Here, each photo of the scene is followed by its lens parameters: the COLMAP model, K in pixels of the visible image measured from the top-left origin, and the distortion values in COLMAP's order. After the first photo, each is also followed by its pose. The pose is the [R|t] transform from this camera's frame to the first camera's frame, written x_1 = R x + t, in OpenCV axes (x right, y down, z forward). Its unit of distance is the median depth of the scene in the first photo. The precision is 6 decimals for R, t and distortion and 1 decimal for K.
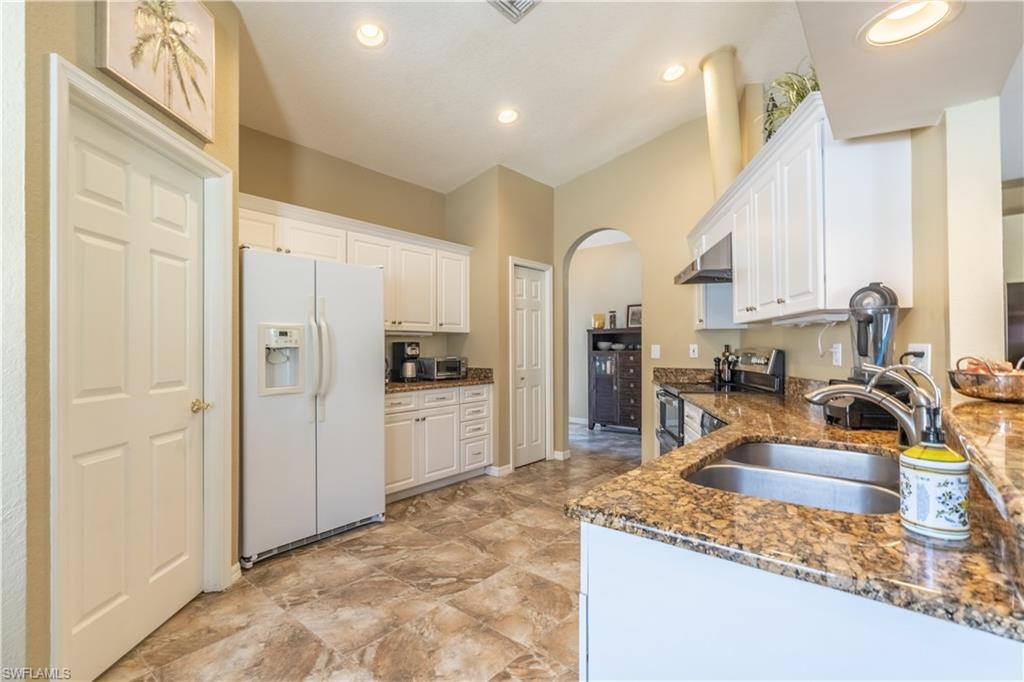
lens RADIAL K [[464.6, 0, 512.0], [0, 464.6, 341.0], [0, 0, 1]] dist [-0.003815, 0.000652]
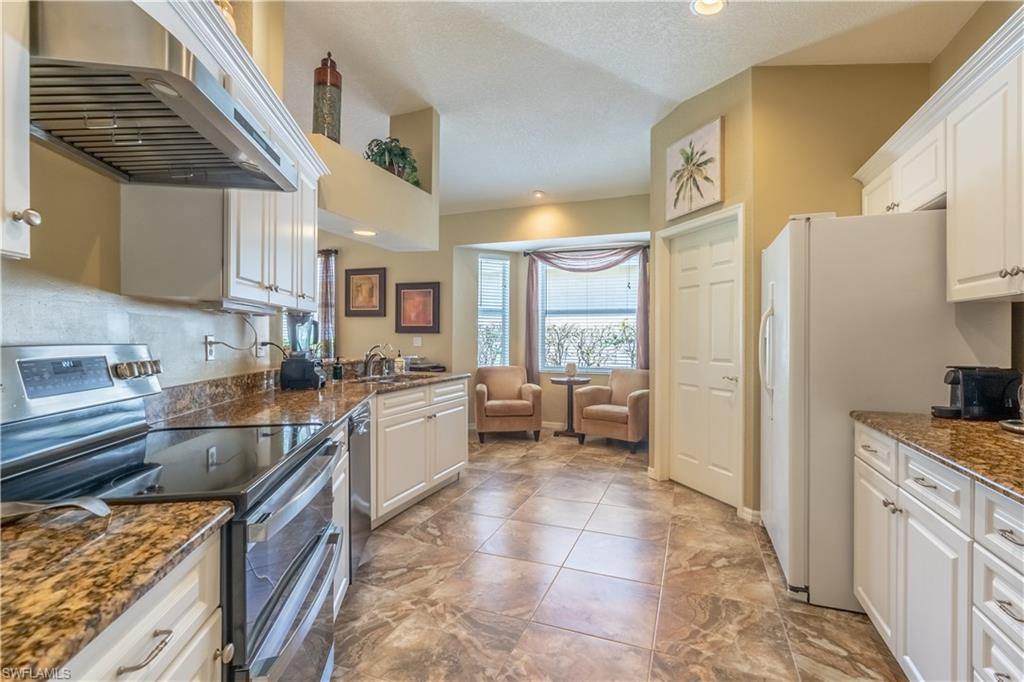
lens RADIAL K [[465.1, 0, 518.4], [0, 465.1, 337.4], [0, 0, 1]] dist [-0.004653, 0.000231]
pose [[-0.947173, 0.002793, -0.320712, 0.285704], [0.007206, 0.999895, -0.012575, 0.016216], [0.320643, -0.014222, -0.947093, 1.394129]]
